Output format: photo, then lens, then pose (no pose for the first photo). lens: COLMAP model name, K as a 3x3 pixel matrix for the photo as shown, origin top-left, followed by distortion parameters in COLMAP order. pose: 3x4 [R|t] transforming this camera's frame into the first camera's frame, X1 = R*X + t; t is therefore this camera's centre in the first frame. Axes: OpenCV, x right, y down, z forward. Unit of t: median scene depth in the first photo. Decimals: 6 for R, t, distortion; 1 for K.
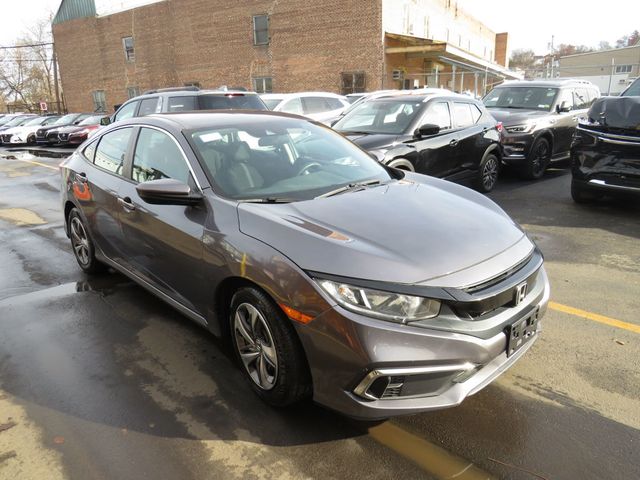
lens RADIAL K [[461.7, 0, 309.1], [0, 461.7, 239.0], [0, 0, 1]] dist [-0.038045, 0.038920]
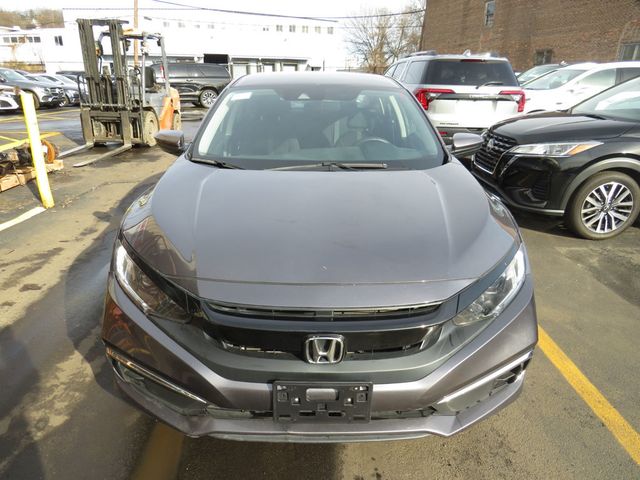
lens RADIAL K [[461.7, 0, 309.1], [0, 461.7, 239.0], [0, 0, 1]] dist [-0.038045, 0.038920]
pose [[0.738962, 0.263524, -0.620073, 0.079583], [-0.223679, 0.964091, 0.143162, -0.012644], [0.635534, 0.032907, 0.771371, 0.043141]]
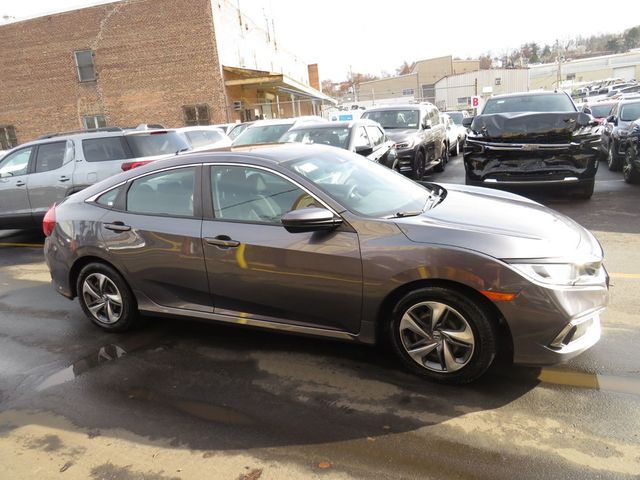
lens RADIAL K [[462.4, 0, 308.9], [0, 462.4, 239.8], [0, 0, 1]] dist [-0.027879, 0.004881]
pose [[0.923863, -0.146680, 0.353501, -0.081234], [0.167614, 0.985421, -0.029168, -0.002975], [-0.344068, 0.086199, 0.934979, 0.000356]]
